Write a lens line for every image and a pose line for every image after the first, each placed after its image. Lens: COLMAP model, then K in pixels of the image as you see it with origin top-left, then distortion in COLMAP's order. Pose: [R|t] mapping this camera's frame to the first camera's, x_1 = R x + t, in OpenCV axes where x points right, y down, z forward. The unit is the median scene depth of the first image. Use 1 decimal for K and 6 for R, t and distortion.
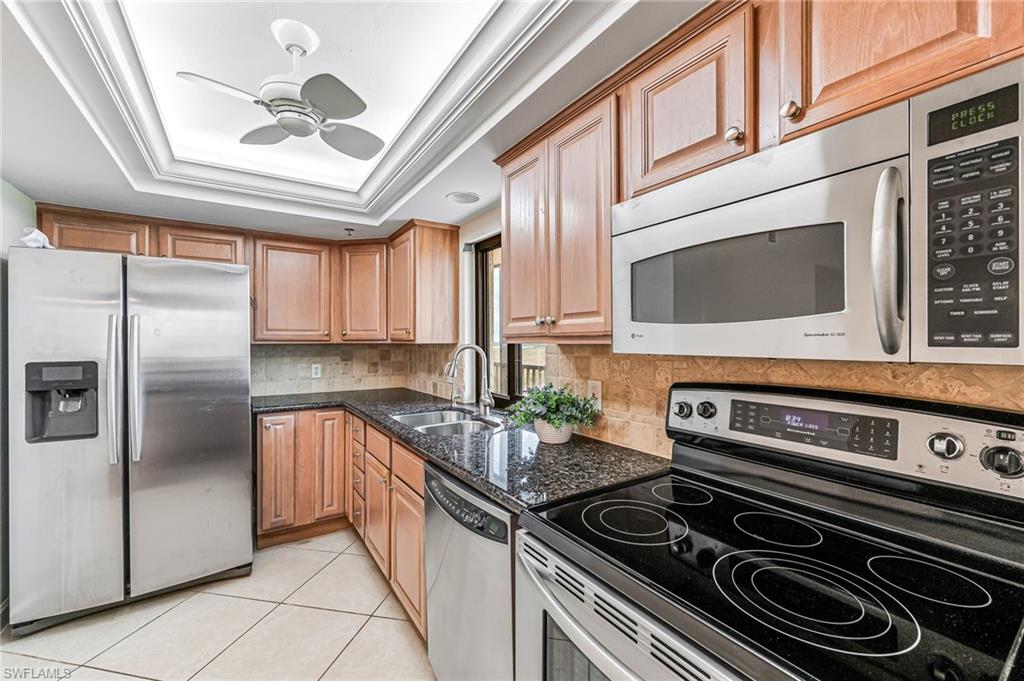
lens RADIAL K [[414.0, 0, 512.0], [0, 414.0, 340.5], [0, 0, 1]] dist [0.011731, -0.000281]
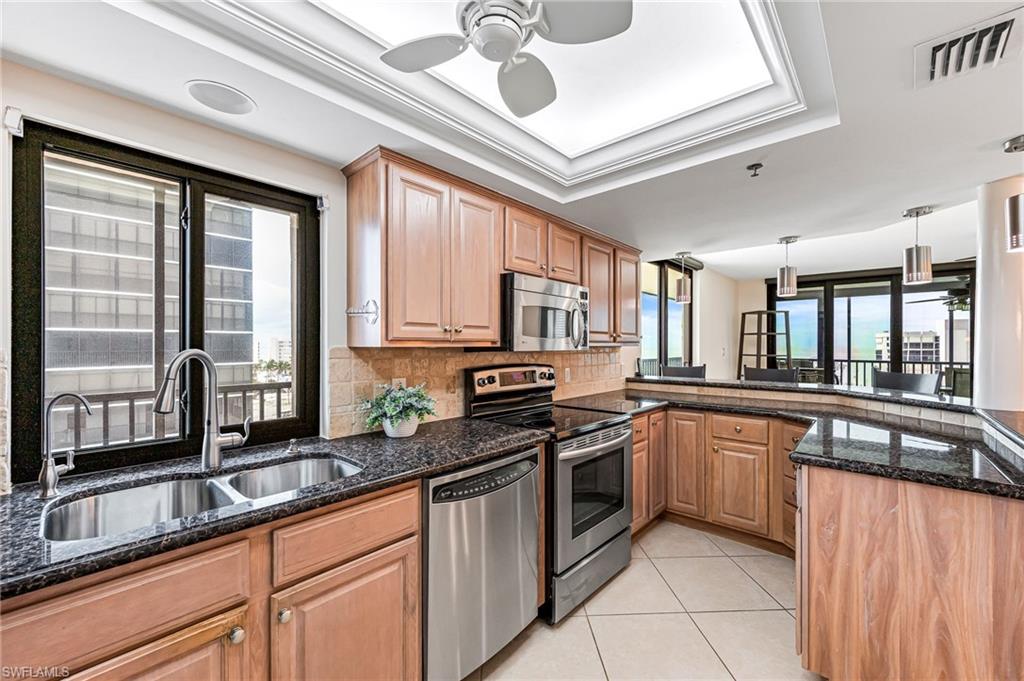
lens RADIAL K [[414.0, 0, 512.0], [0, 414.0, 340.5], [0, 0, 1]] dist [0.011731, -0.000281]
pose [[-0.257063, 0.015216, 0.966275, -1.055743], [-0.000427, 0.999874, -0.015858, 0.007201], [-0.966395, -0.004489, -0.257024, 1.013003]]
